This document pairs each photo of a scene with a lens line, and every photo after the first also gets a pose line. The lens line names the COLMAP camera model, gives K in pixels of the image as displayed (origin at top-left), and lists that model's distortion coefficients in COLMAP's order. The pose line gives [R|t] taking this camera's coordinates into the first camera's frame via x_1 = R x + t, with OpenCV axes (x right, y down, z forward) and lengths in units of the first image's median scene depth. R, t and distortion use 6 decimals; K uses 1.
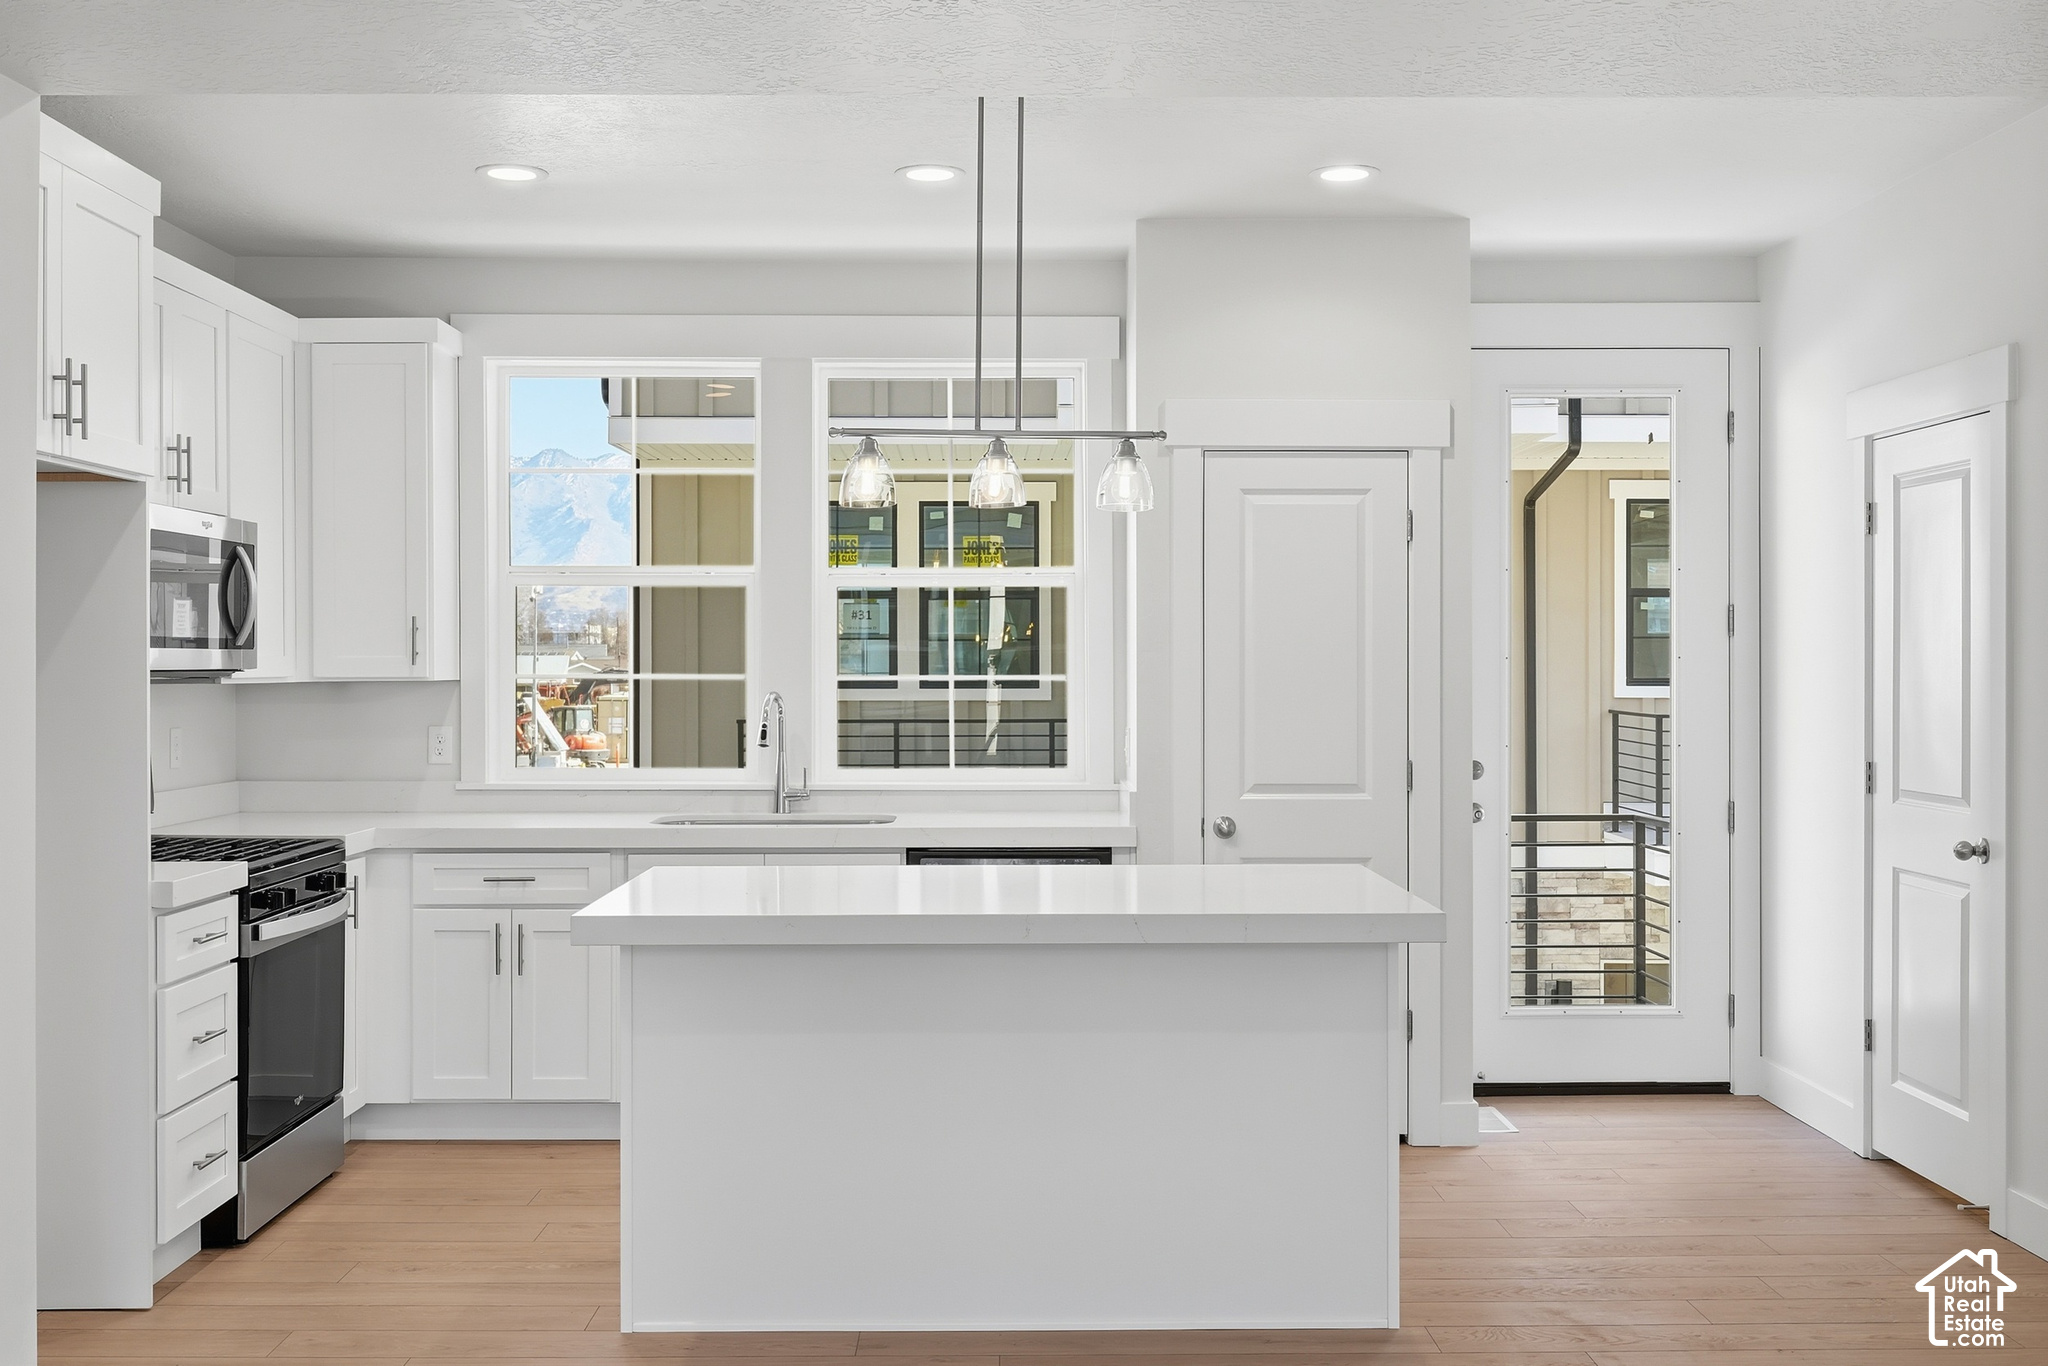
lens RADIAL K [[2039.3, 0, 1019.9], [0, 2039.3, 645.4], [0, 0, 1]] dist [-0.009634, 0.000000]
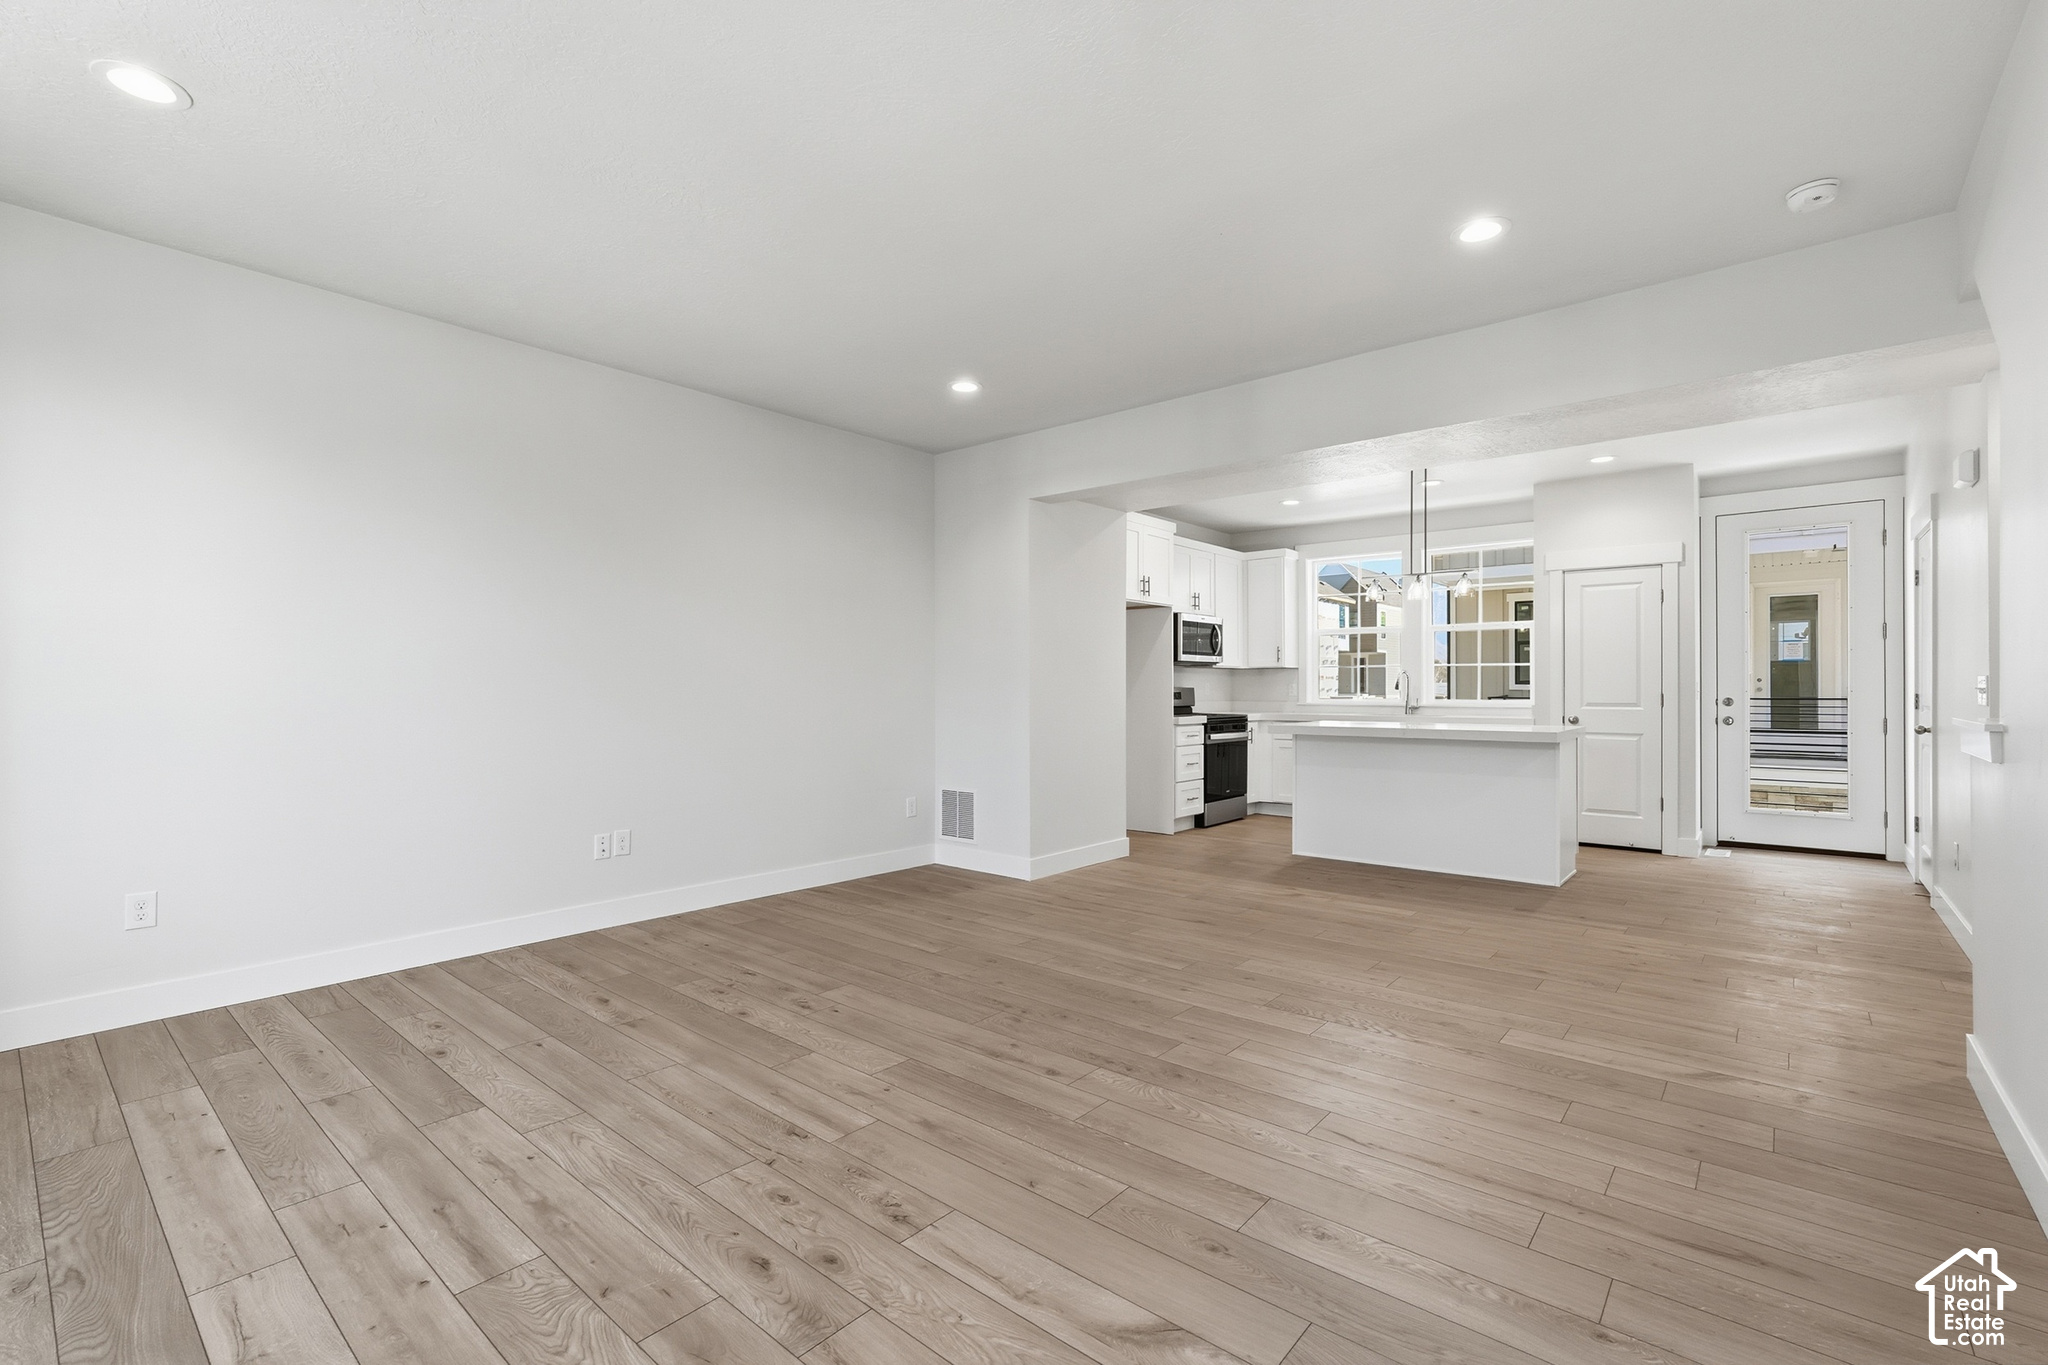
lens RADIAL K [[913.0, 0, 1027.0], [0, 913.0, 679.5], [0, 0, 1]] dist [0.001846, 0.000645]
pose [[0.758407, -0.005767, -0.651756, 0.326851], [0.004352, 0.999983, -0.003784, 0.040882], [0.651767, 0.000034, 0.758419, -0.302863]]
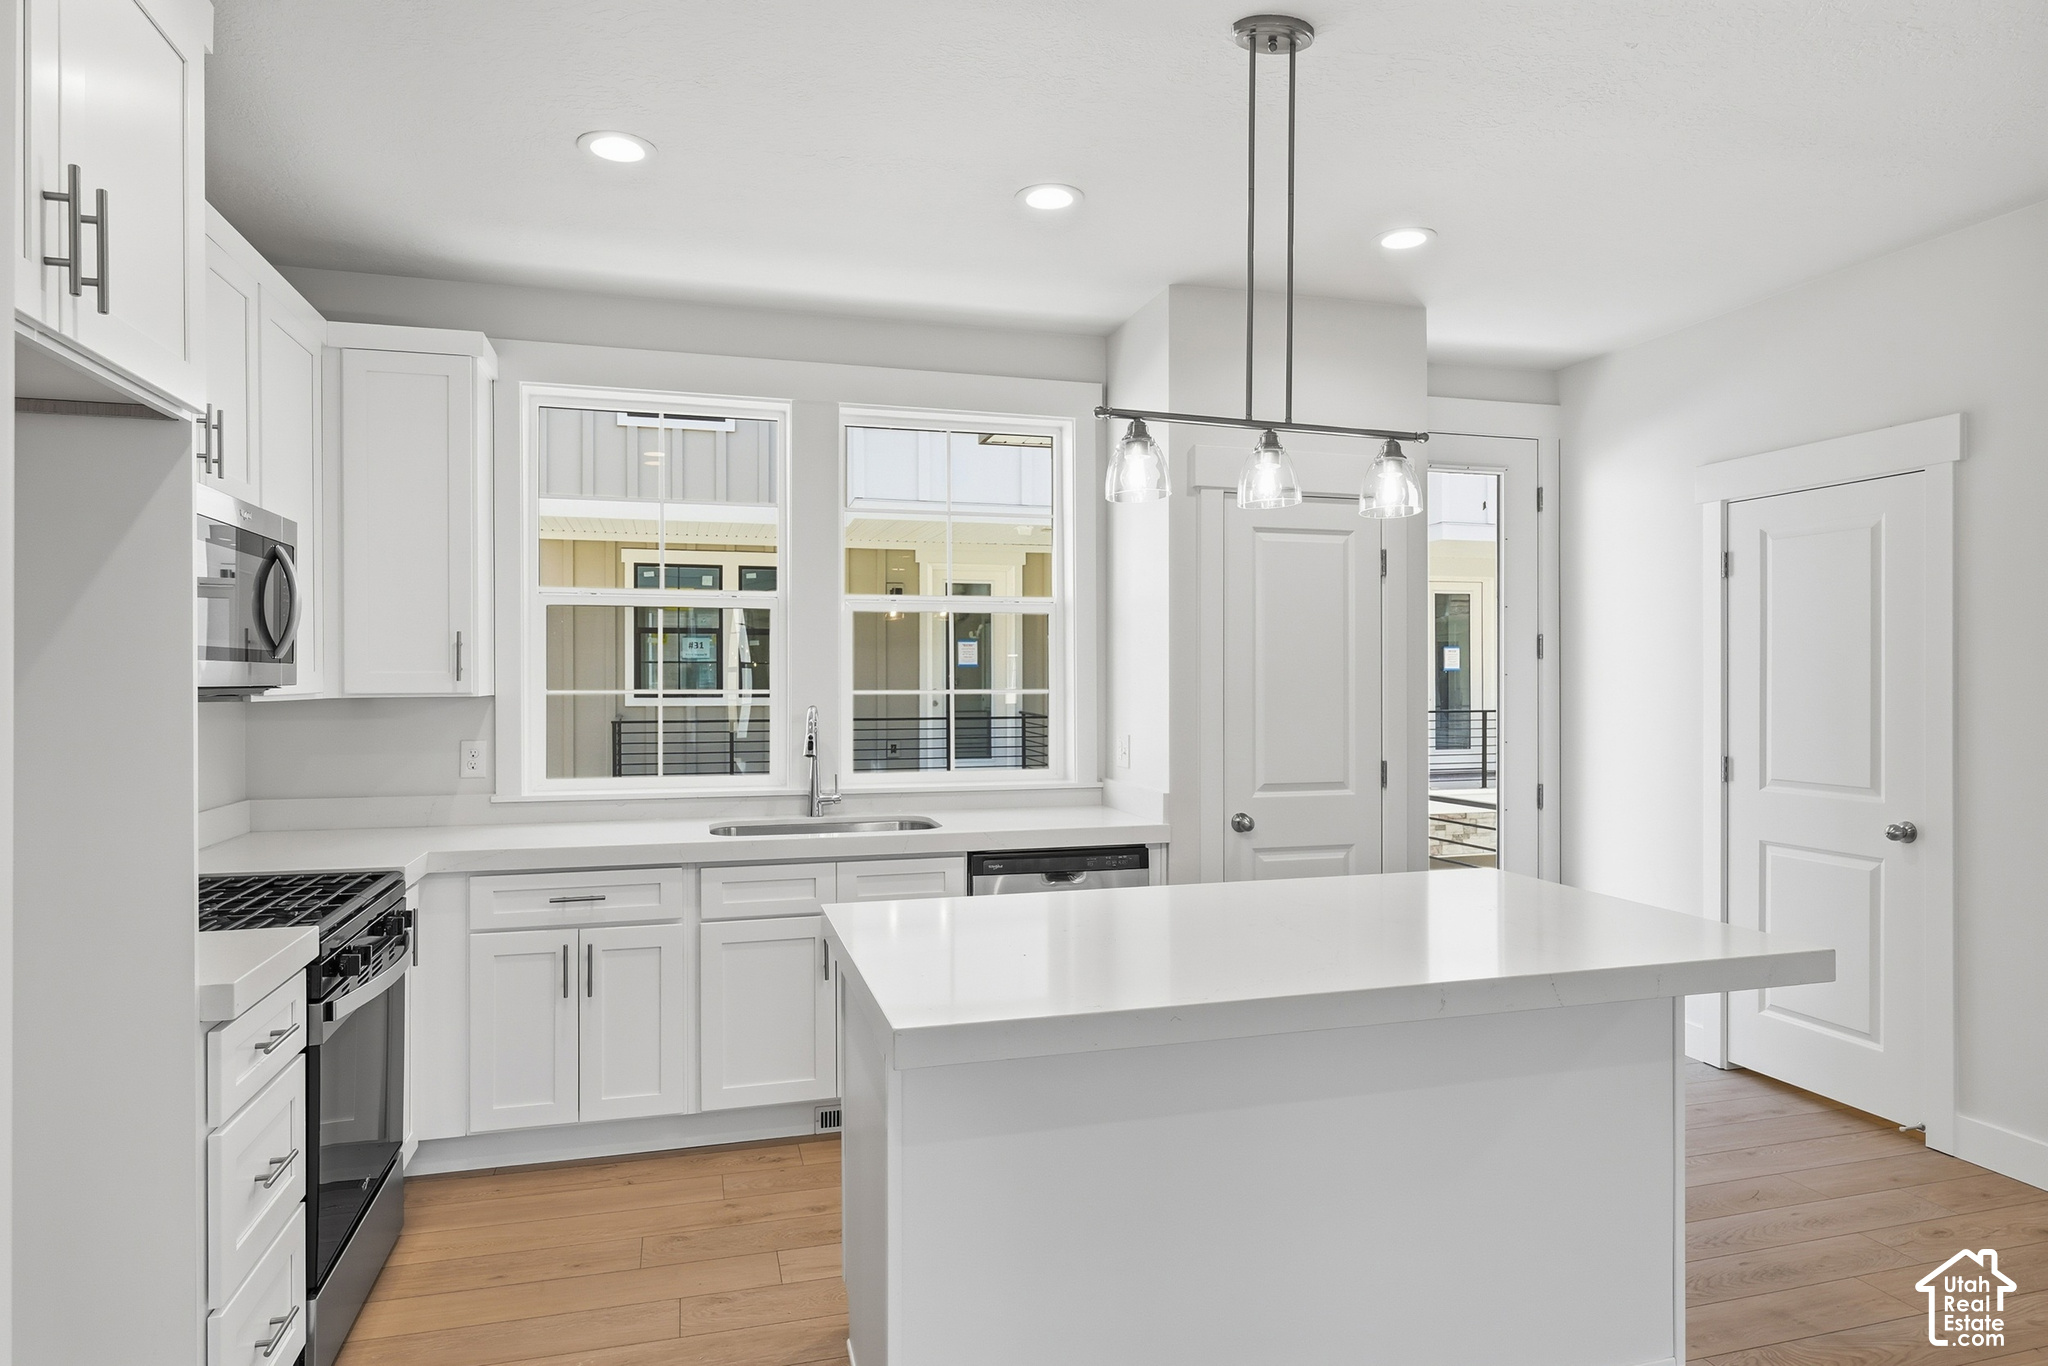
lens RADIAL K [[1183.1, 0, 1022.4], [0, 1183.1, 672.5], [0, 0, 1]] dist [-0.005341, 0.003646]
pose [[0.965093, 0.001329, 0.261905, -0.192683], [-0.001735, 0.999998, 0.001317, 0.004526], [-0.261902, -0.001726, 0.965093, 0.394264]]
